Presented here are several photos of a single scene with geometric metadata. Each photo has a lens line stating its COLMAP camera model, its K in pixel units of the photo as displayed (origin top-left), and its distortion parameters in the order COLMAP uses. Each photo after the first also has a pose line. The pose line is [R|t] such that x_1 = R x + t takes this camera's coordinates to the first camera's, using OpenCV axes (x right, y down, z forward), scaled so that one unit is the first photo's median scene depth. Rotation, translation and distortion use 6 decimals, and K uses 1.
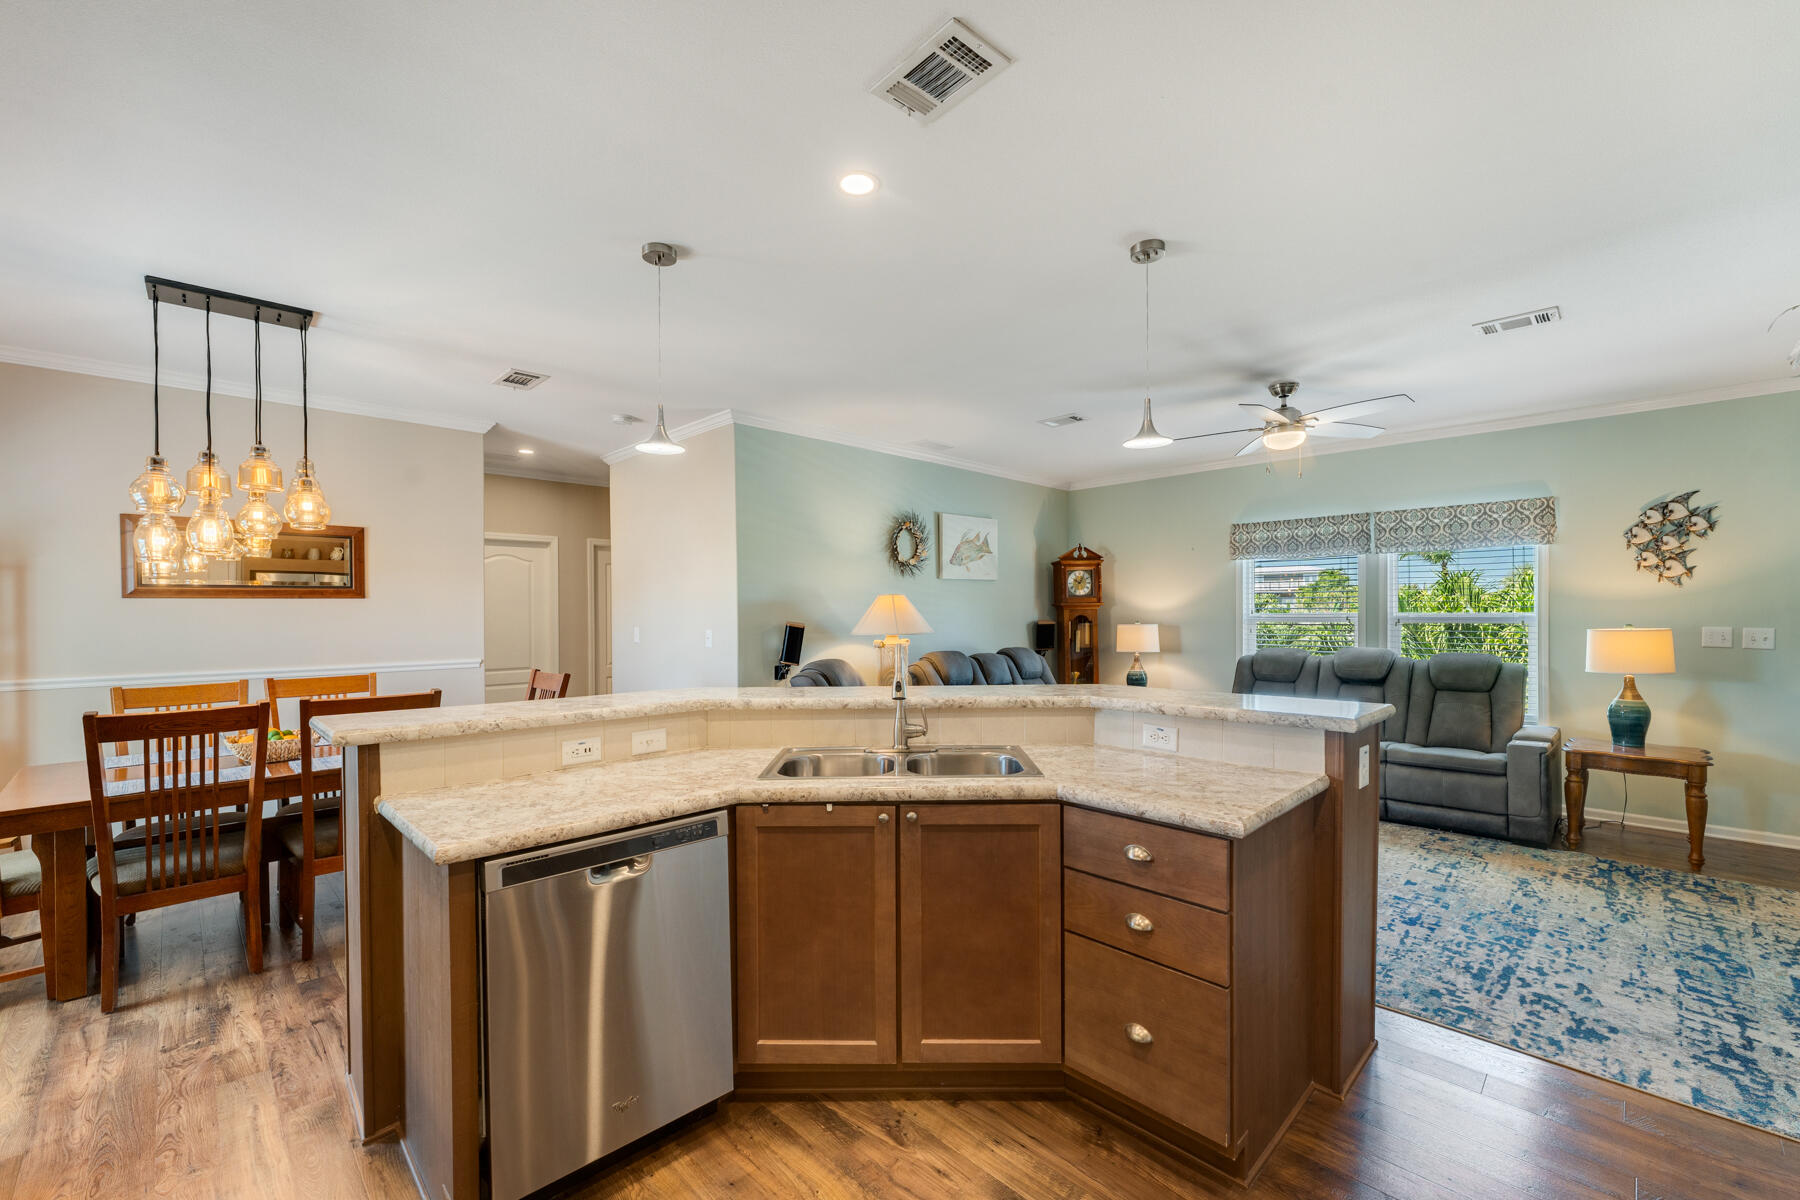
lens RADIAL K [[733.7, 0, 896.7], [0, 733.7, 617.4], [0, 0, 1]] dist [-0.000768, 0.000140]
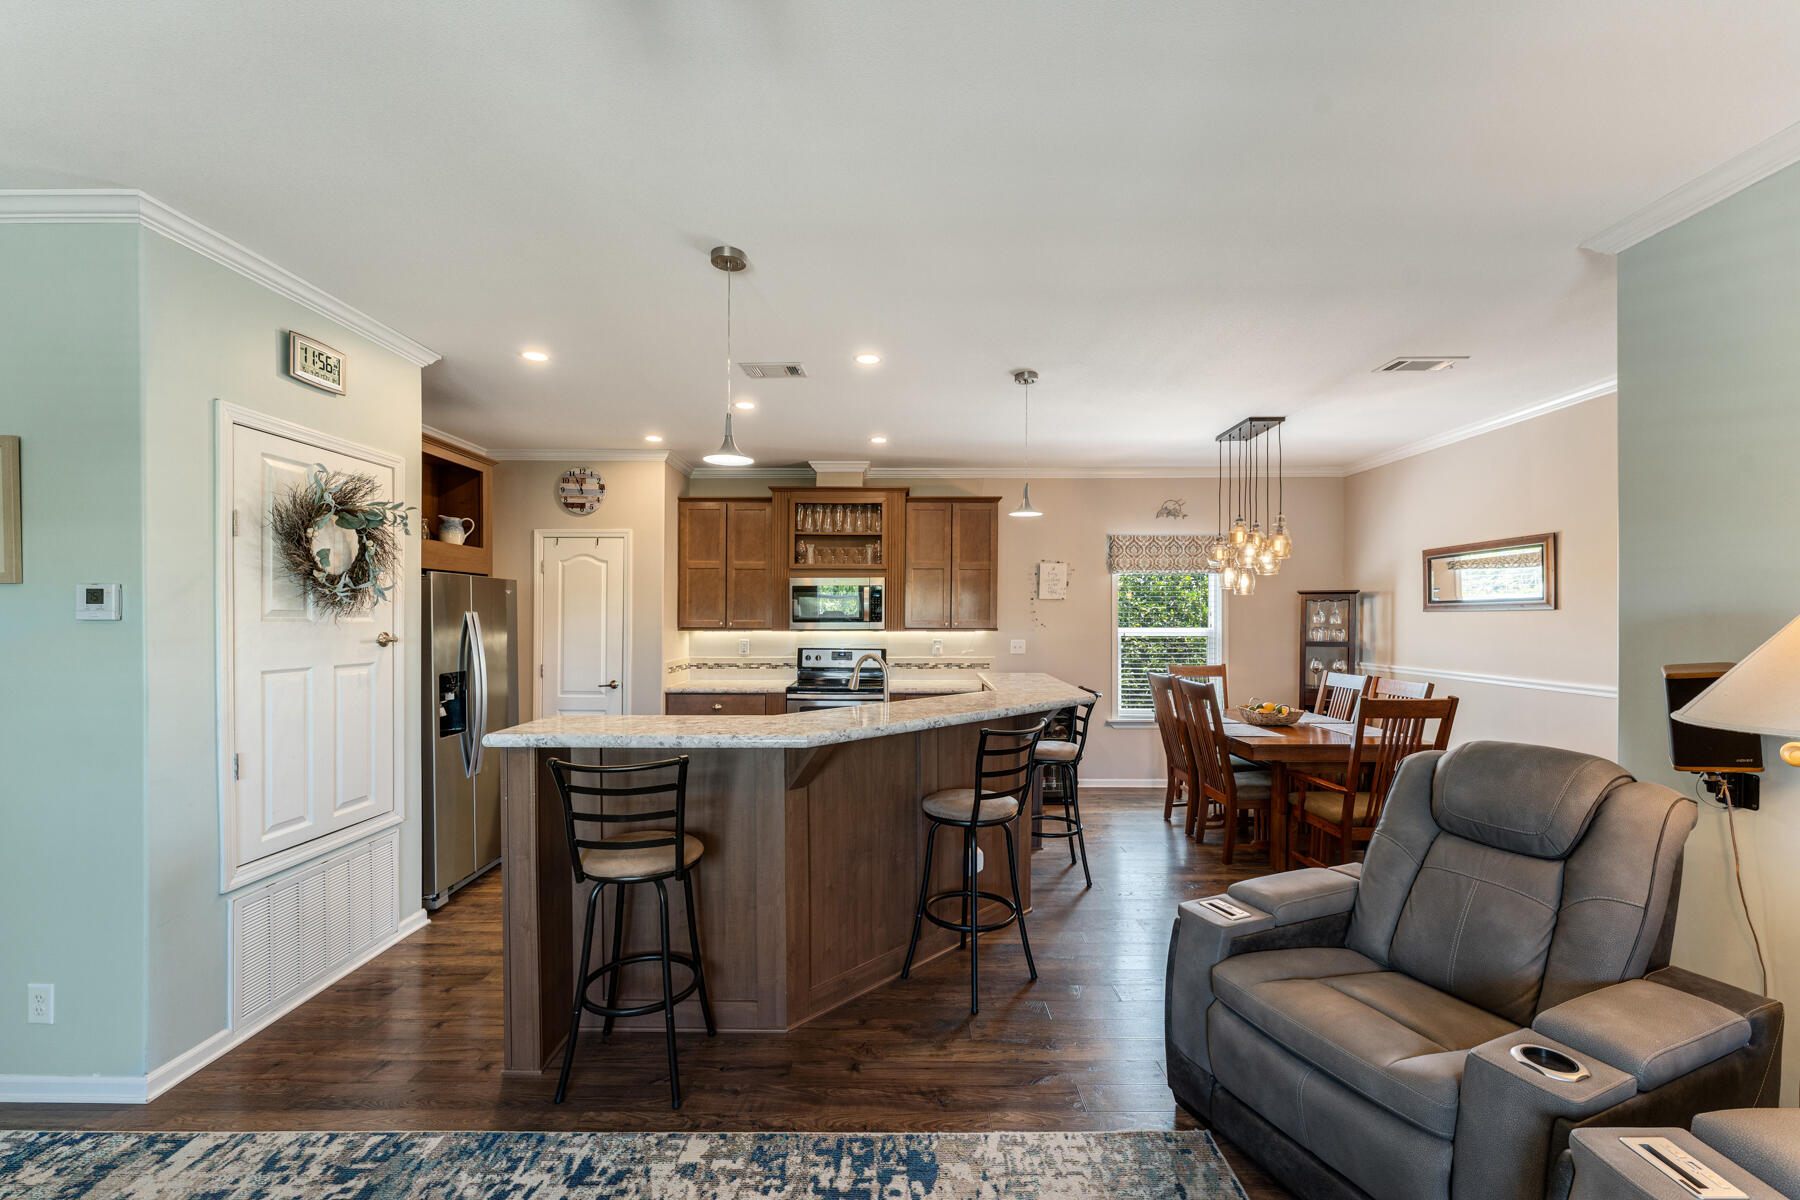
lens RADIAL K [[725.6, 0, 899.0], [0, 725.6, 619.3], [0, 0, 1]] dist [-0.000739, -0.000589]
pose [[-0.704561, 0.008587, -0.709591, 0.558324], [-0.001408, 0.999908, 0.013498, -0.028040], [0.709642, 0.010510, -0.704484, 1.192638]]
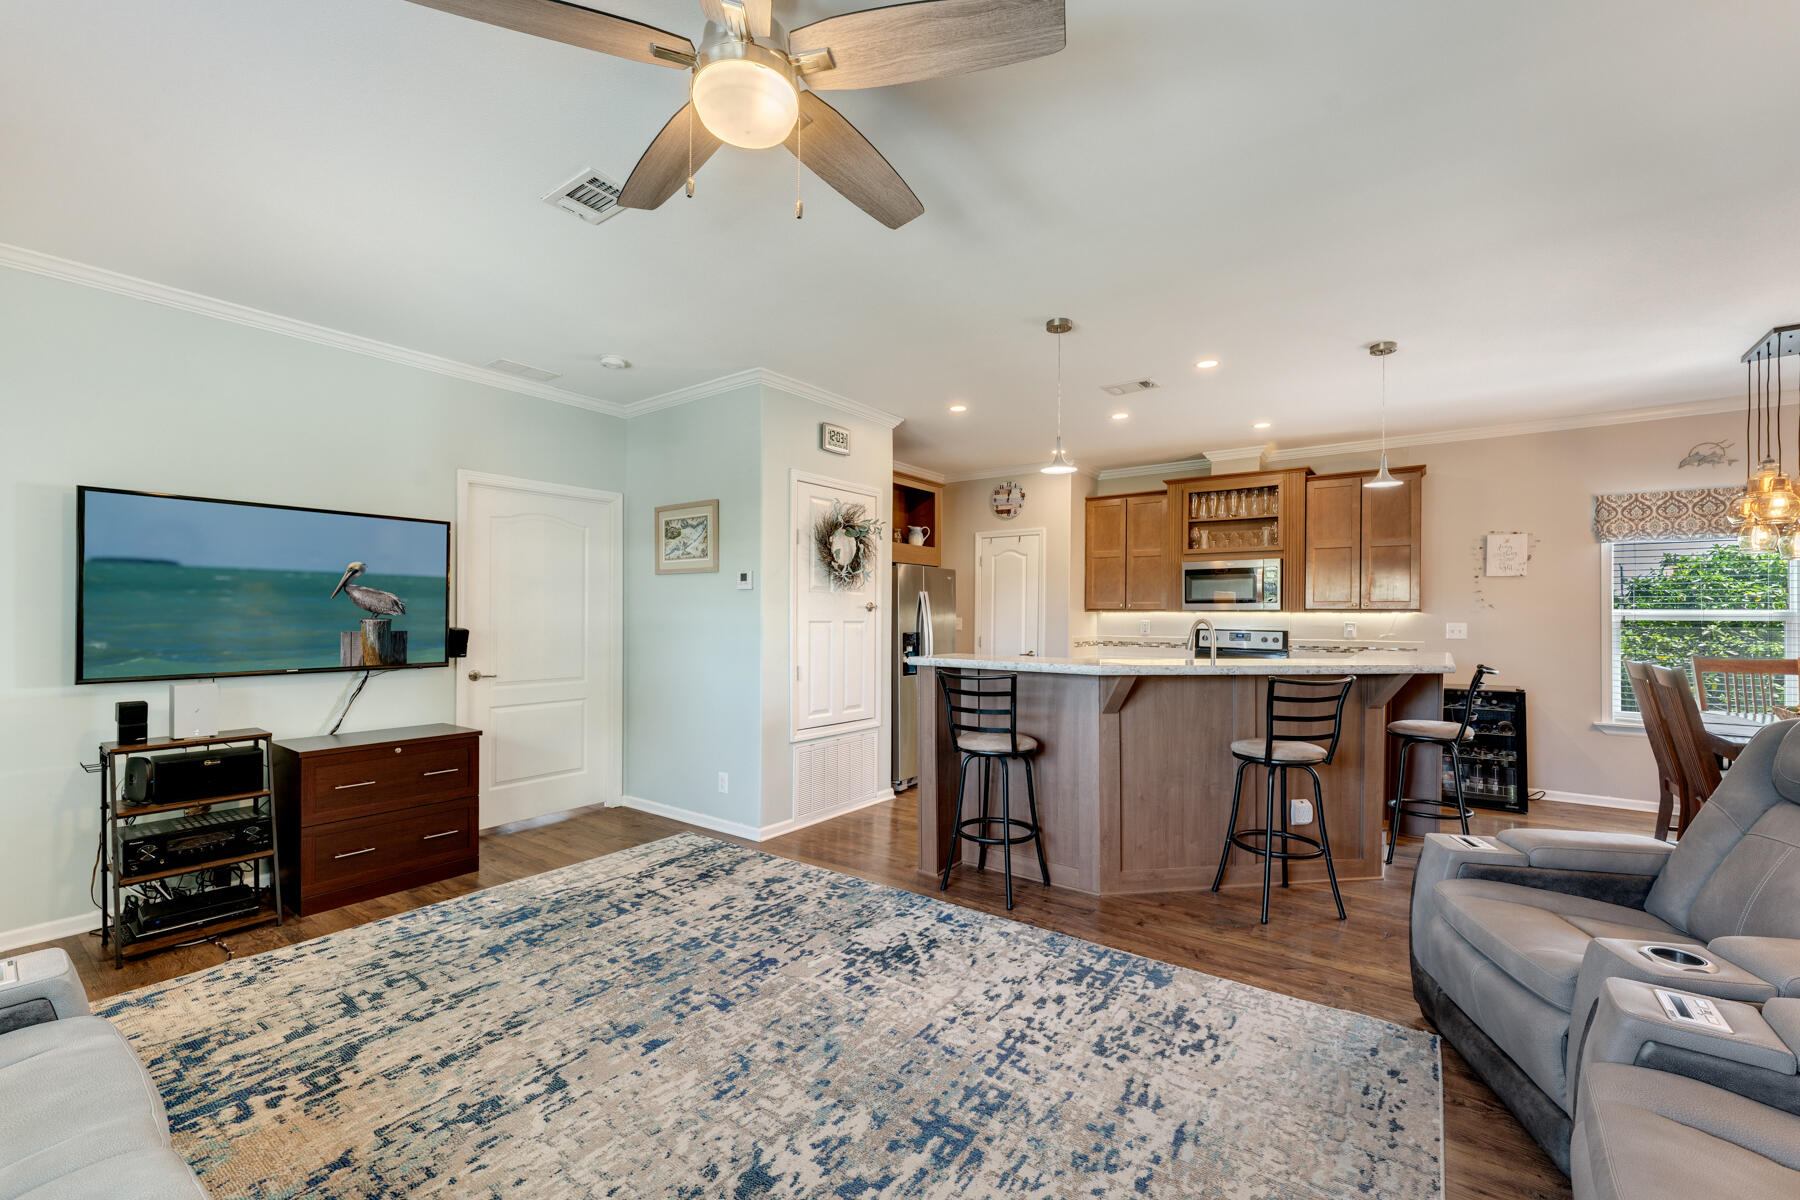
lens RADIAL K [[732.9, 0, 898.1], [0, 732.9, 612.0], [0, 0, 1]] dist [-0.000541, -0.000147]
pose [[-0.986764, 0.000883, -0.162163, 0.548651], [0.000285, 0.999993, 0.003708, 0.008875], [0.162165, 0.003613, -0.986757, 1.474204]]
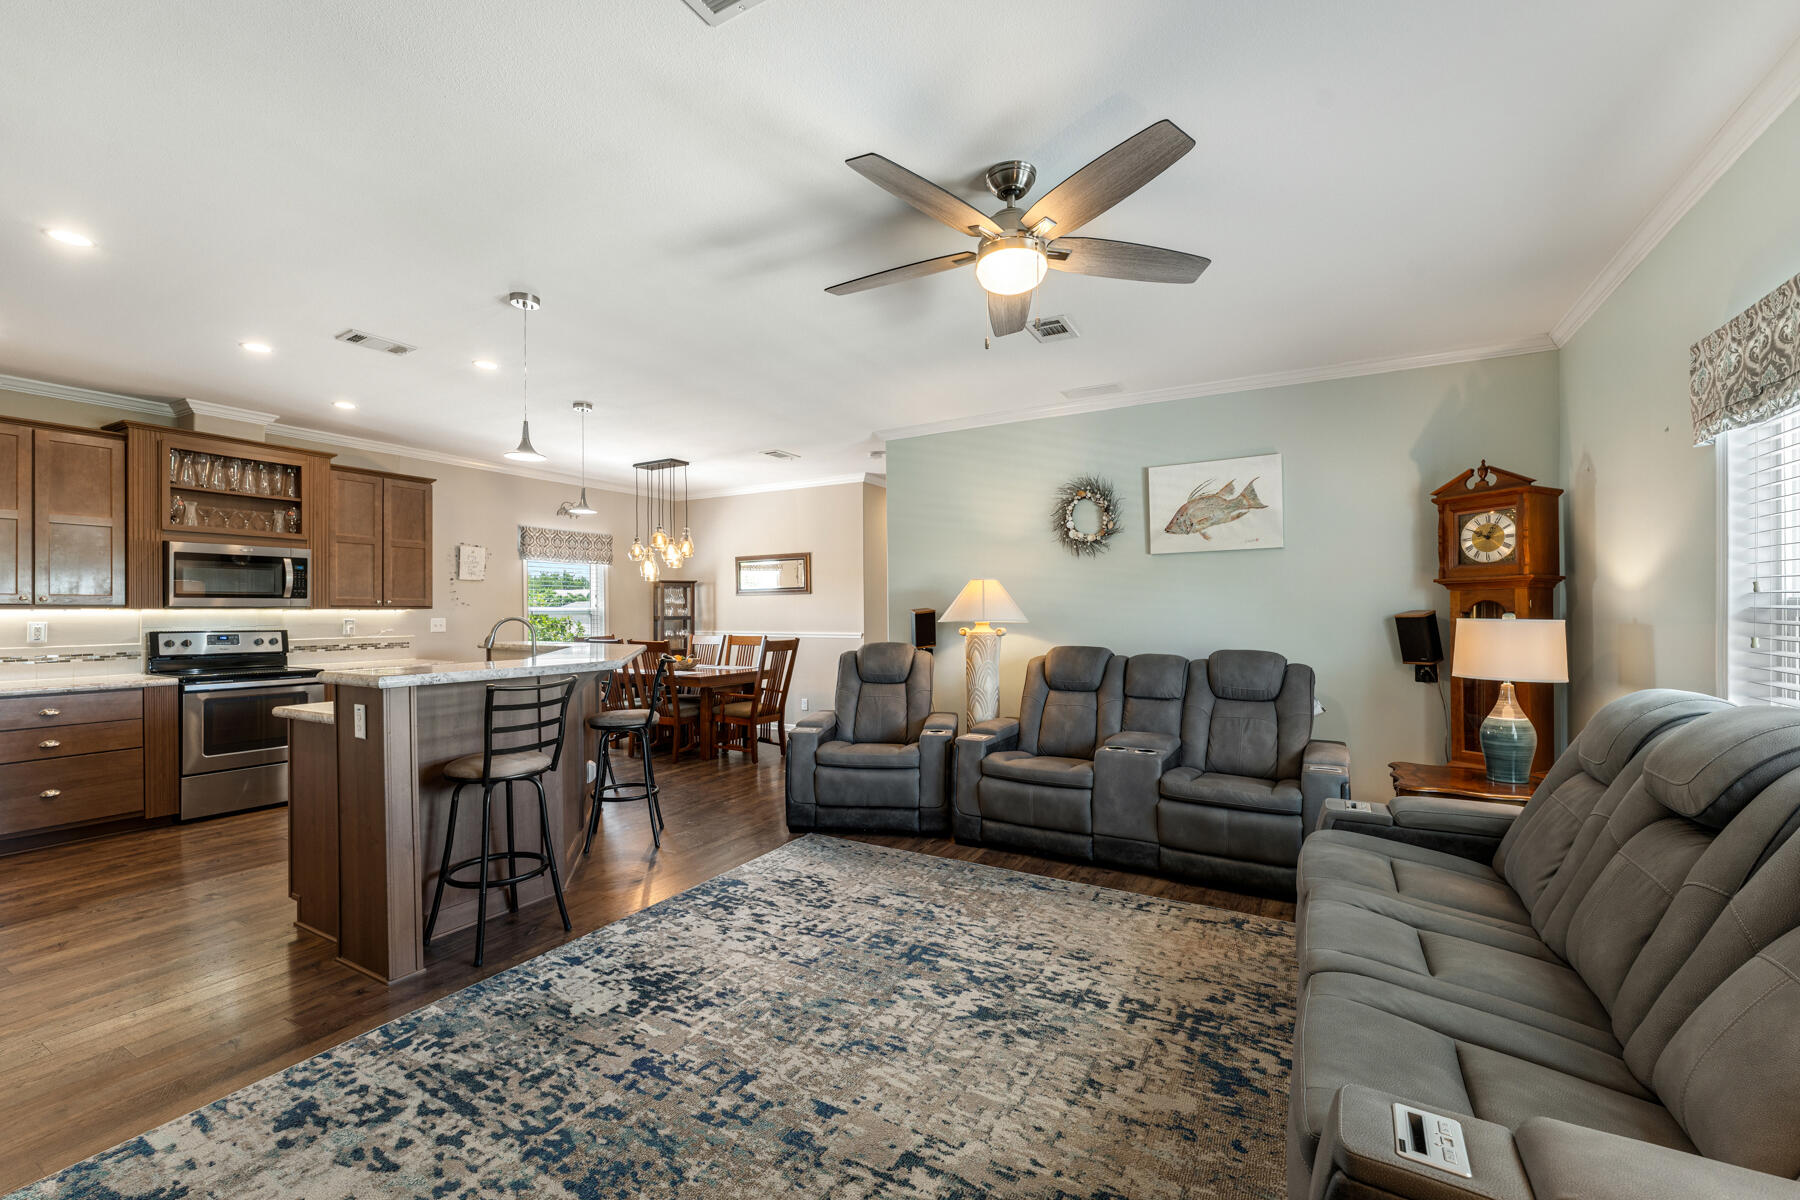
lens RADIAL K [[732.9, 0, 898.1], [0, 732.9, 612.0], [0, 0, 1]] dist [-0.000541, -0.000147]
pose [[0.271804, 0.006849, -0.962328, 1.103608], [-0.005437, 0.999970, 0.005582, 0.006864], [0.962337, 0.003715, 0.271833, 0.827244]]
